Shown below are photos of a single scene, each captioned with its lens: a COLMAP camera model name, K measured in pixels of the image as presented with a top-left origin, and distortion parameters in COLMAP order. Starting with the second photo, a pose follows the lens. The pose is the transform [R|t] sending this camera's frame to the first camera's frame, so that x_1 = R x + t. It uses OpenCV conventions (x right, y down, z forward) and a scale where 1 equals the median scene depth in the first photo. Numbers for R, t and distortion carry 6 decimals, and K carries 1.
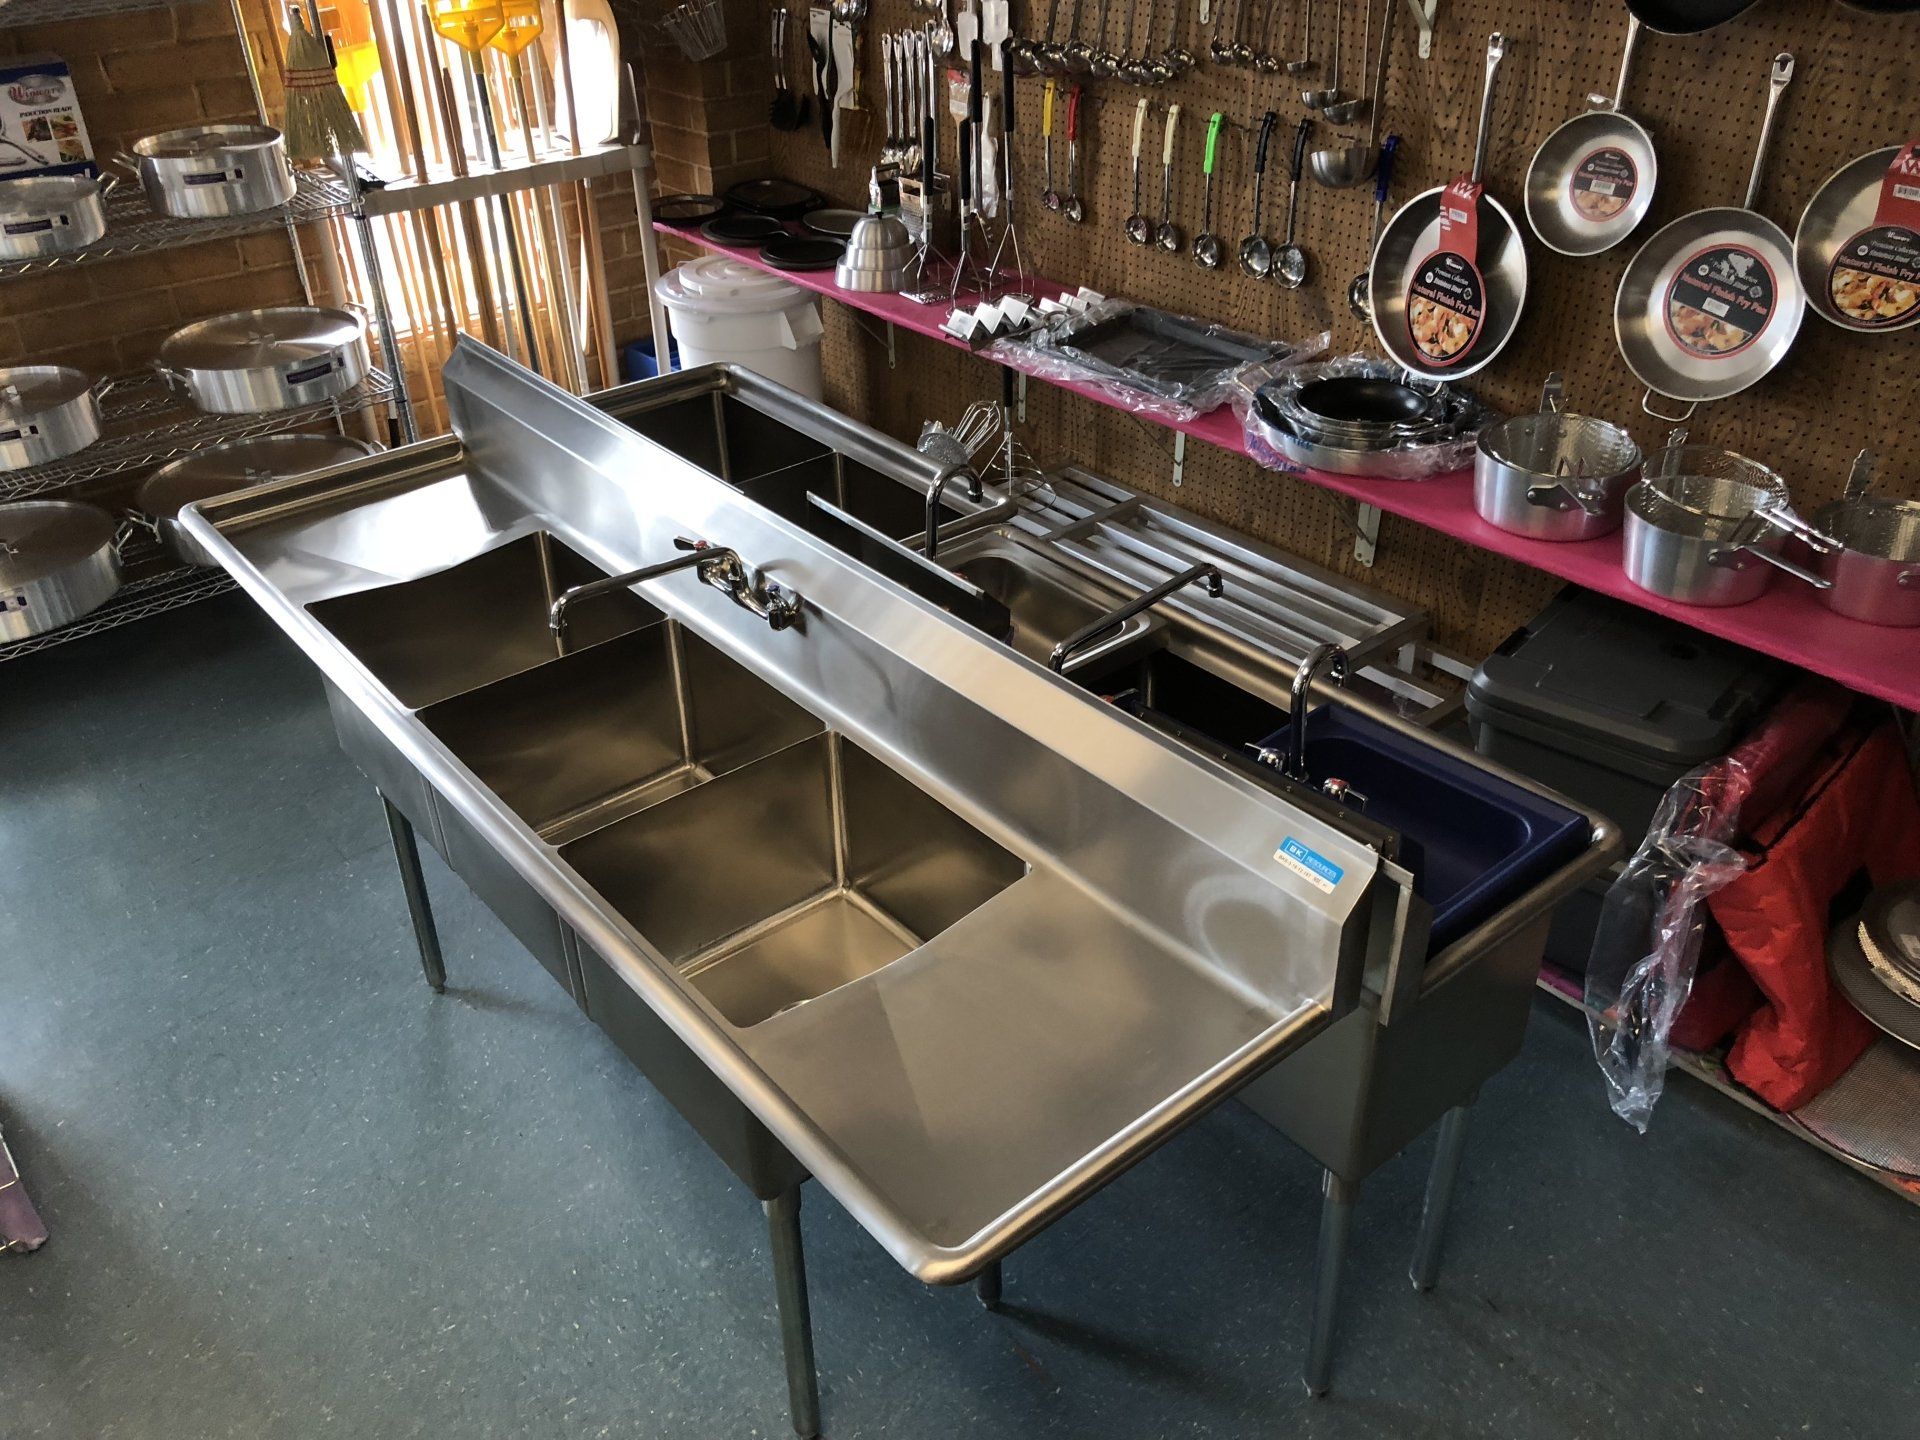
lens RADIAL K [[1561.3, 0, 961.3], [0, 1561.3, 718.9], [0, 0, 1]] dist [0.017542, -0.021745]
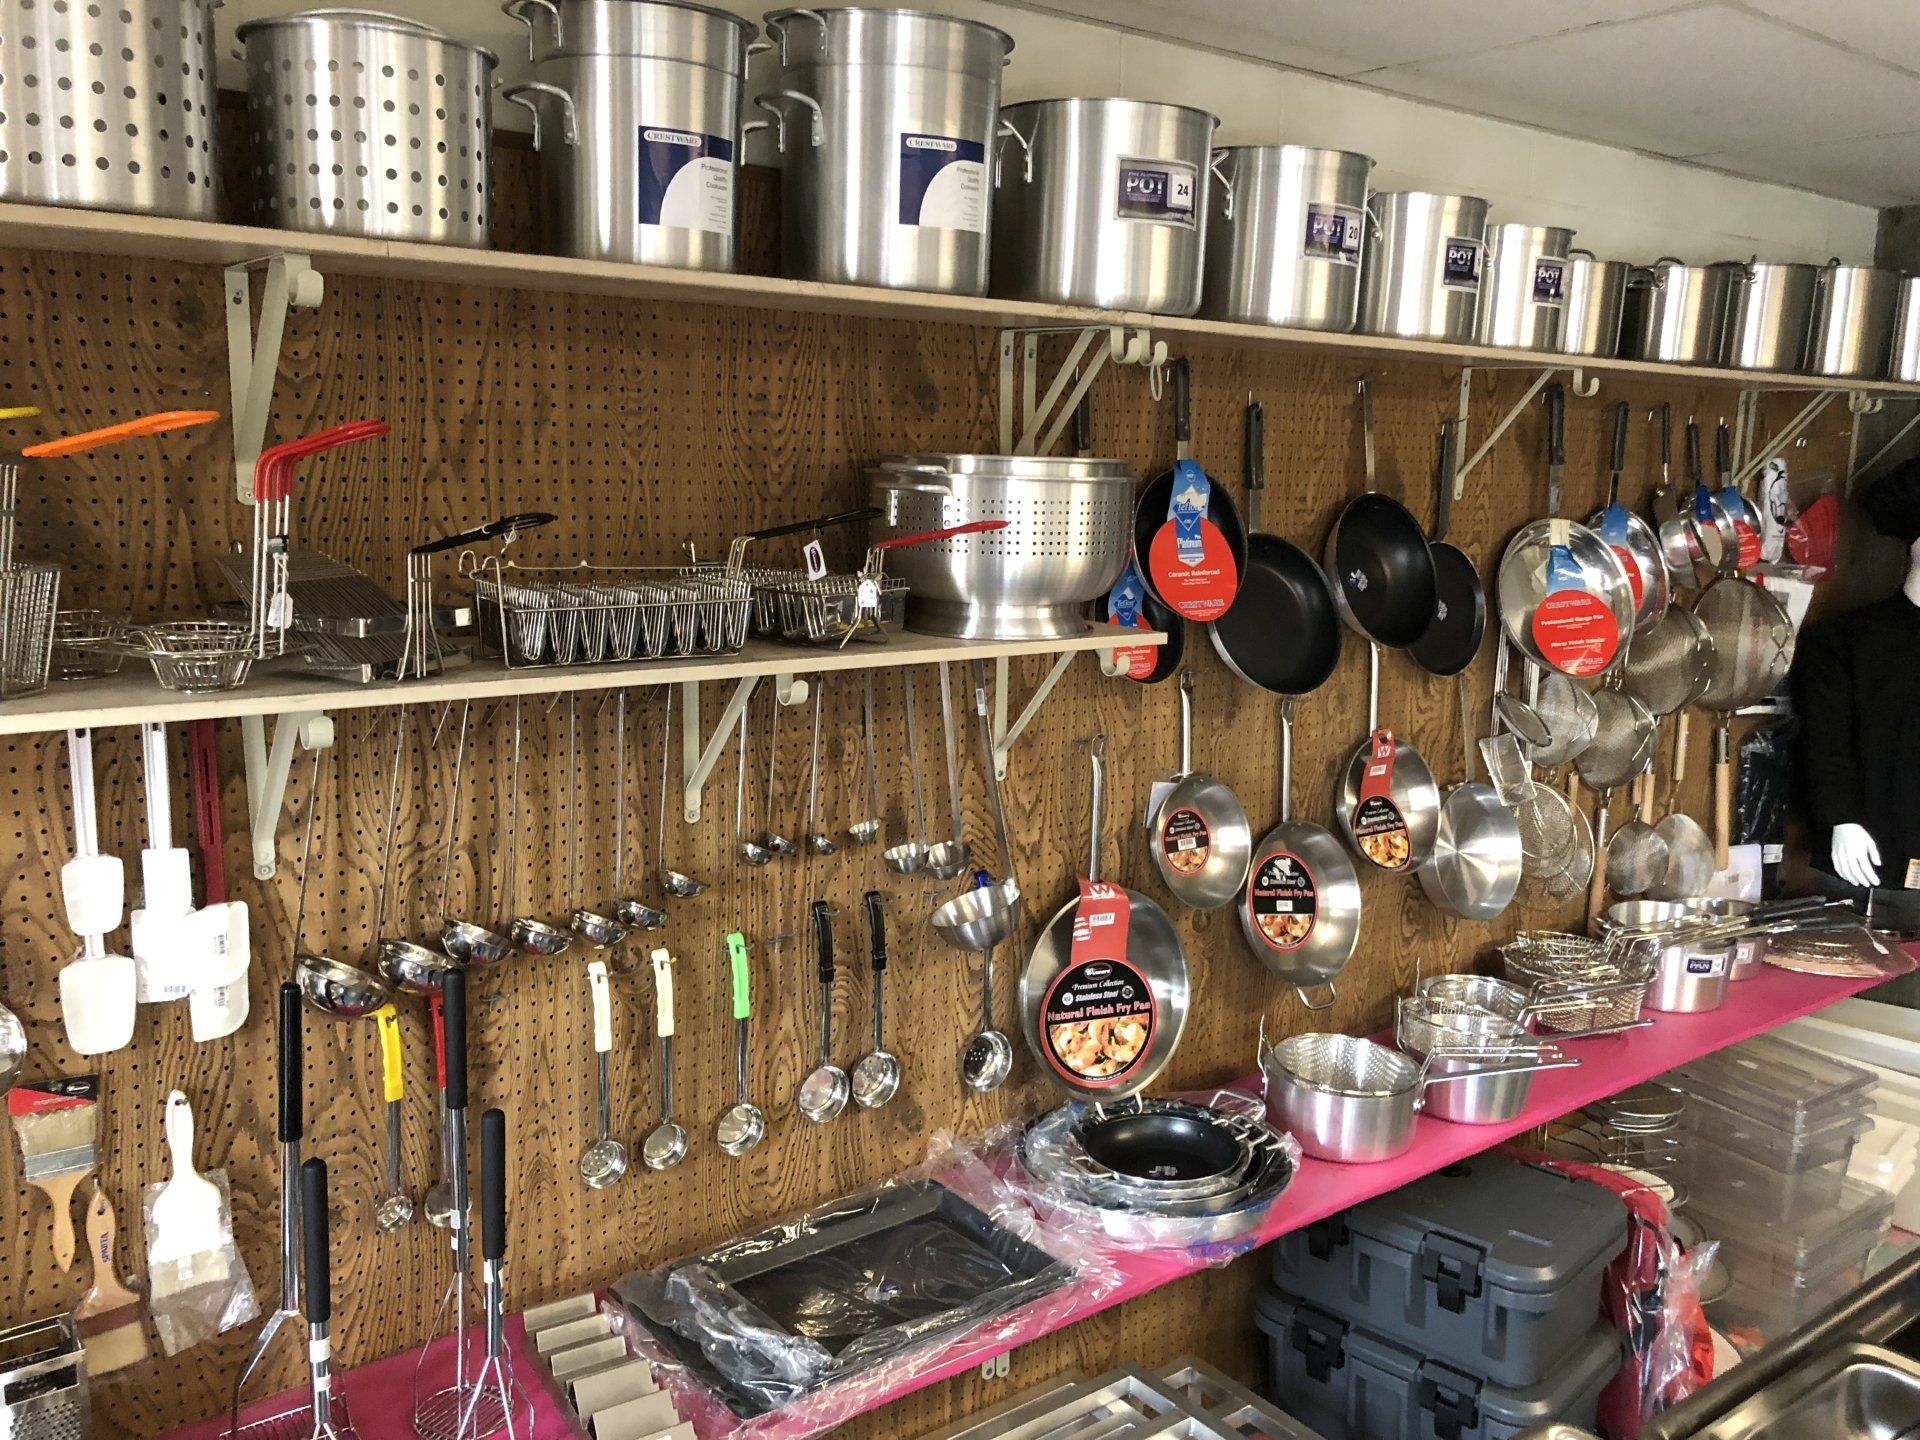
lens RADIAL K [[1561.3, 0, 959.2], [0, 1561.3, 723.8], [0, 0, 1]] dist [0.017542, -0.021745]
pose [[0.034181, -0.151320, 0.987894, -0.544343], [0.517509, 0.848312, 0.112034, -0.555383], [-0.854995, 0.507415, 0.107305, 0.912139]]
